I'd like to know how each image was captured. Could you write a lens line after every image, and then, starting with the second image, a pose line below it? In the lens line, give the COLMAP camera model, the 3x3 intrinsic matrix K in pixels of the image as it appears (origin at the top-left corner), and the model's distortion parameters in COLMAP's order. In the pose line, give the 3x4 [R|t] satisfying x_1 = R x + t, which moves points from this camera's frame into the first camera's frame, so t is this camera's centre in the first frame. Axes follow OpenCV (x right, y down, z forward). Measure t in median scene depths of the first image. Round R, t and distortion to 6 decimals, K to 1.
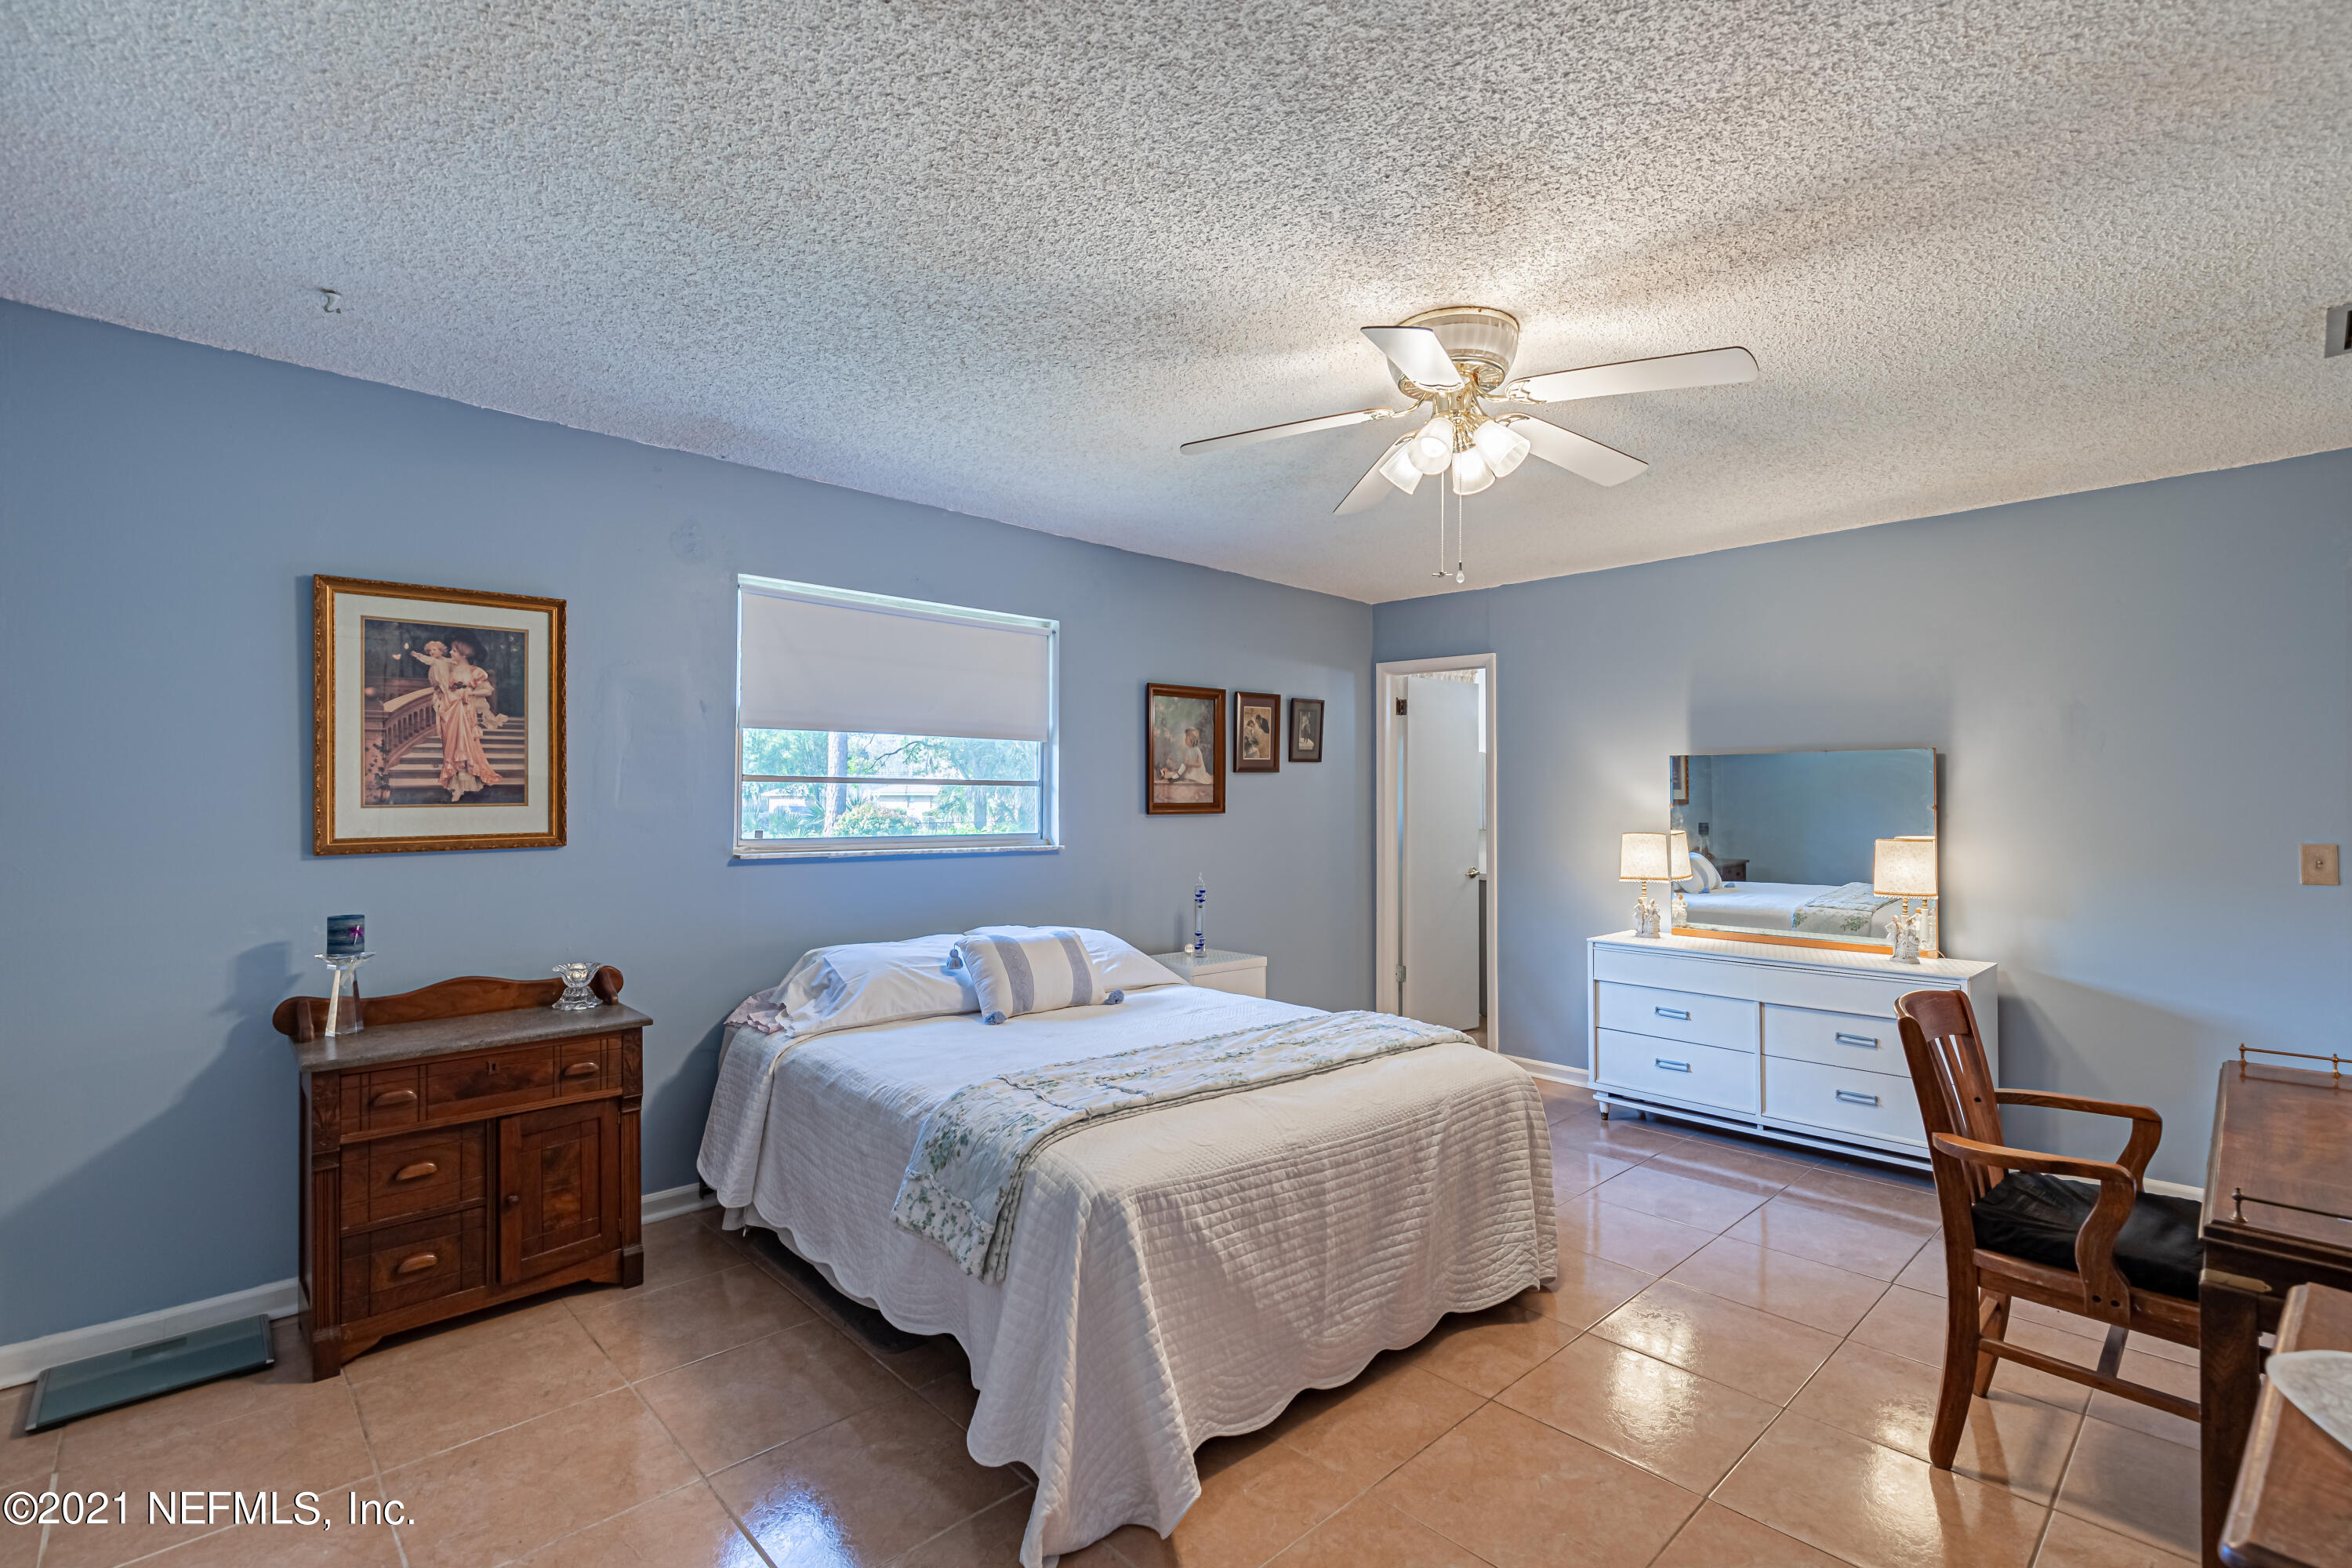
lens RADIAL K [[1052.9, 0, 1198.6], [0, 1052.9, 794.6], [0, 0, 1]] dist [0.025549, 0.000054]
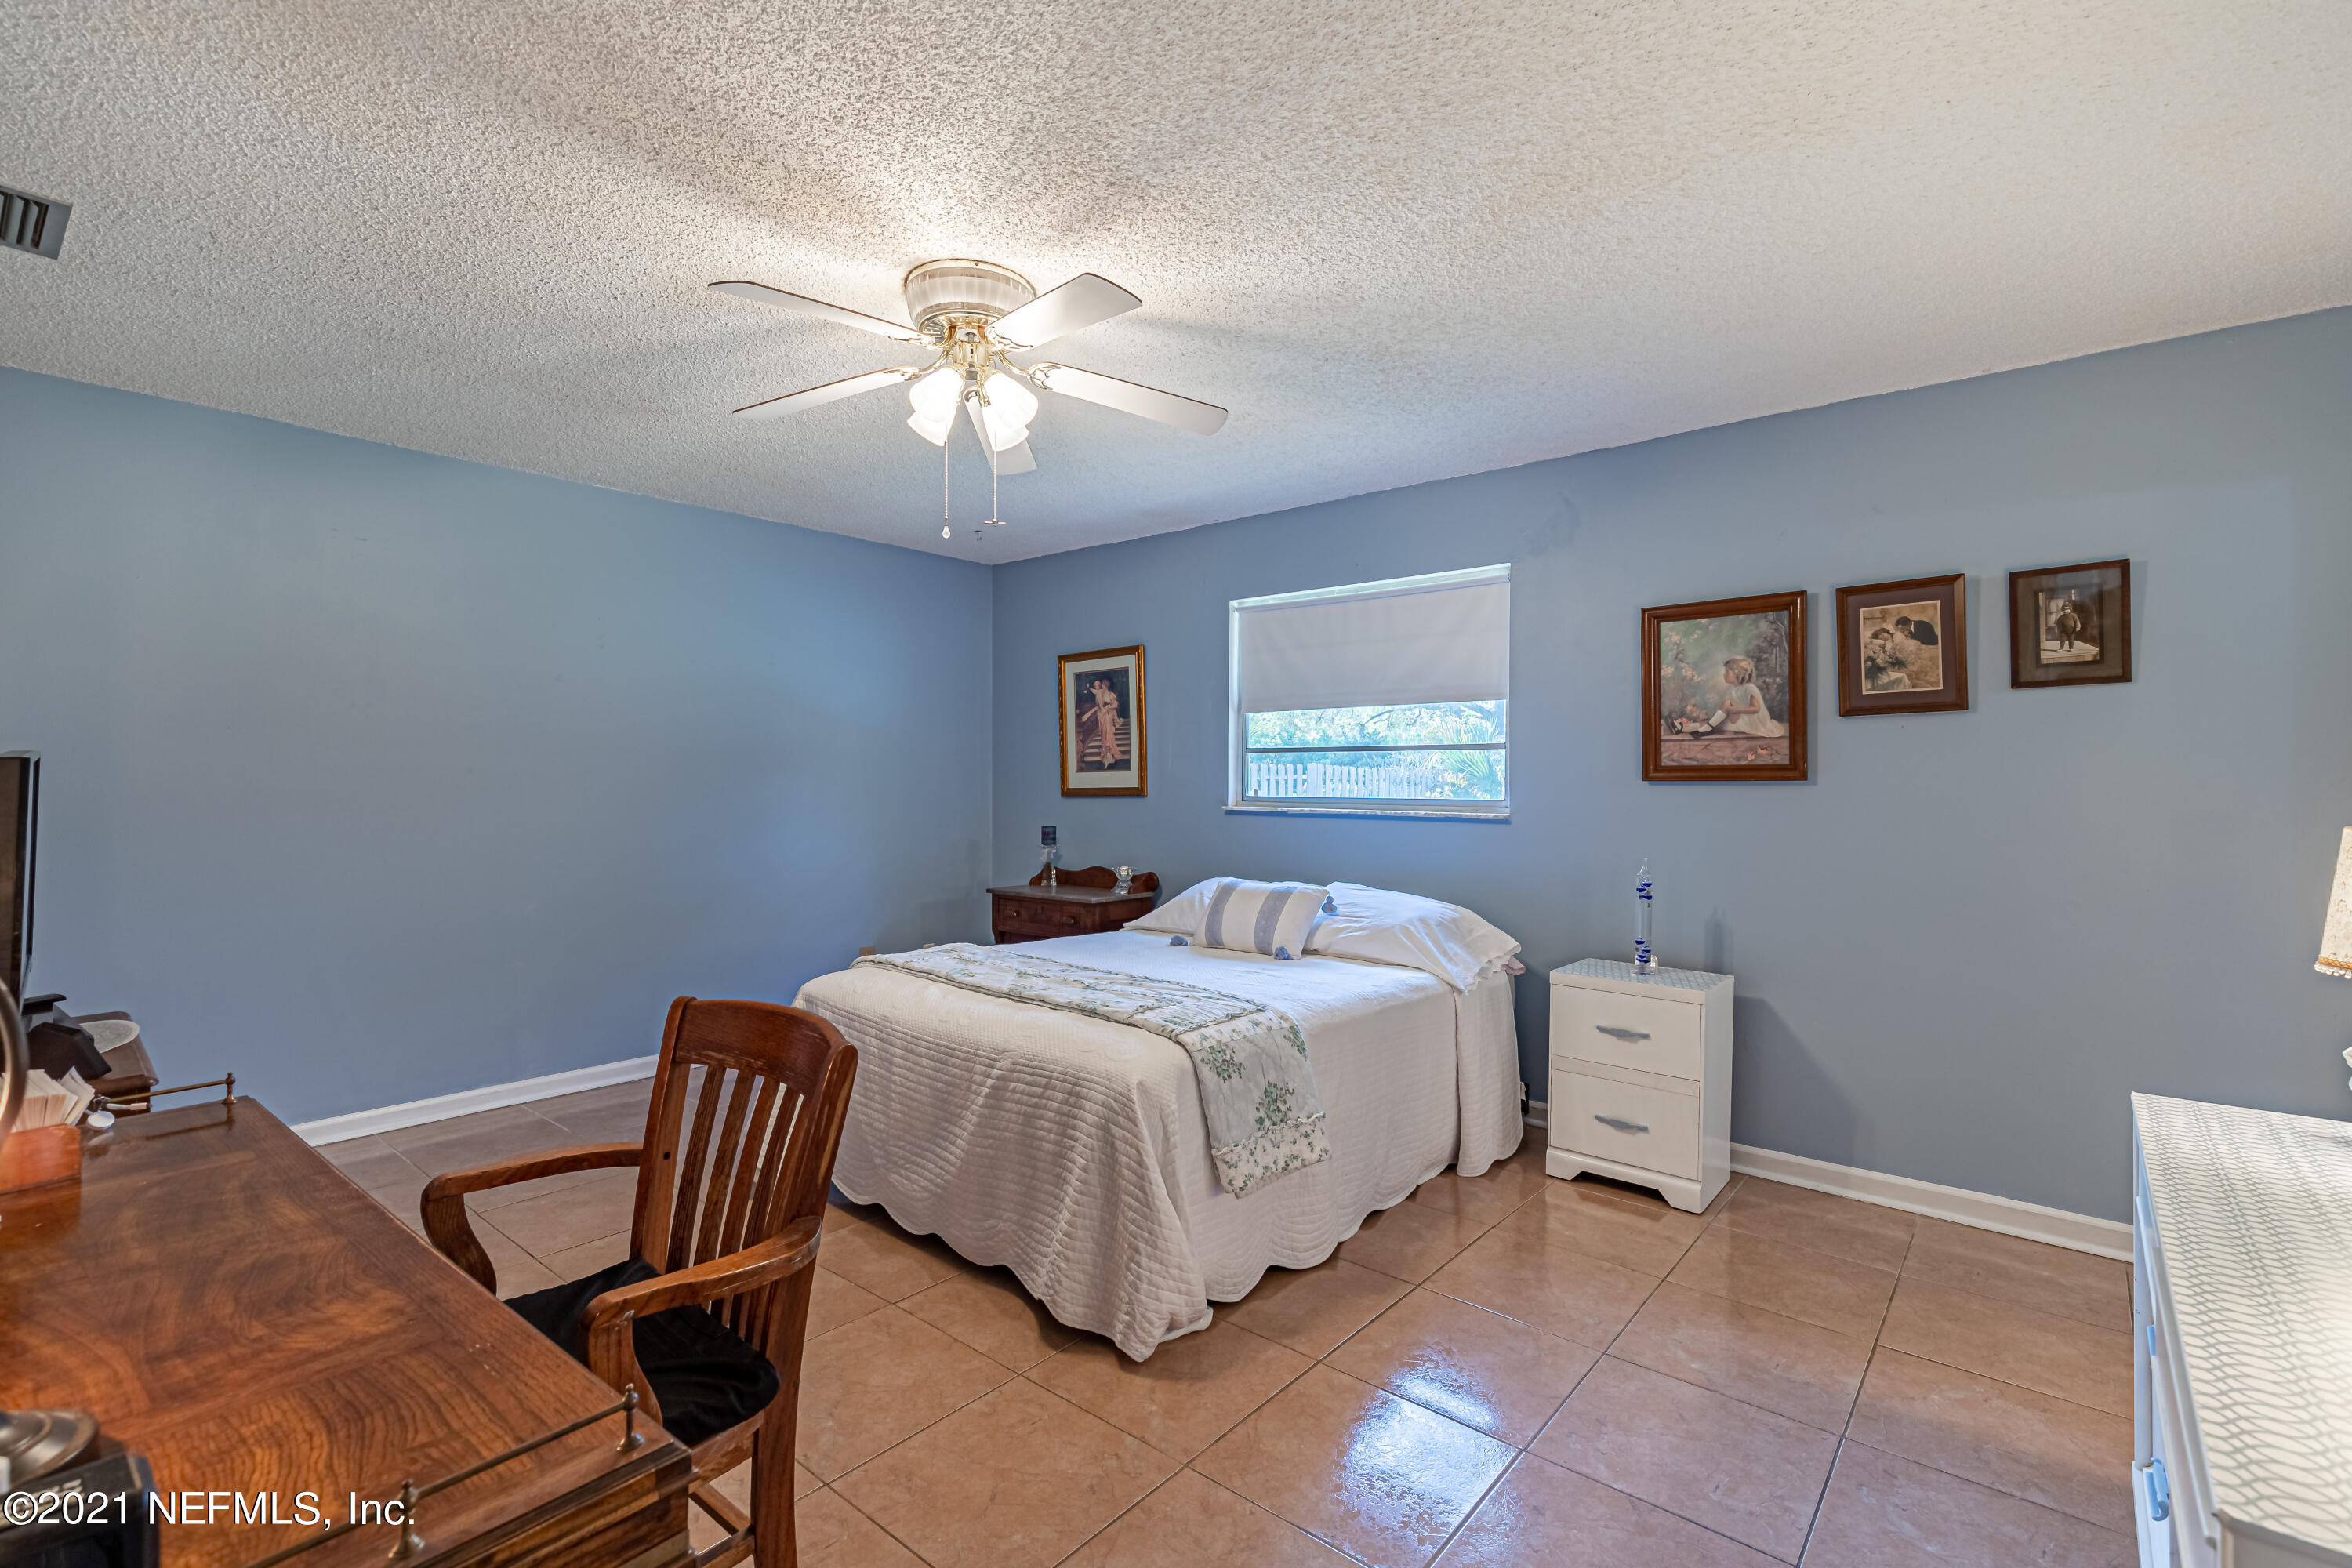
lens RADIAL K [[1063.7, 0, 1176.0], [0, 1063.7, 784.0], [0, 0, 1]] dist [0.000178, 0.000219]
pose [[0.110527, -0.003327, -0.993868, 0.917524], [0.000568, 0.999994, -0.003284, 0.031899], [0.993873, -0.000201, 0.110528, 0.777104]]
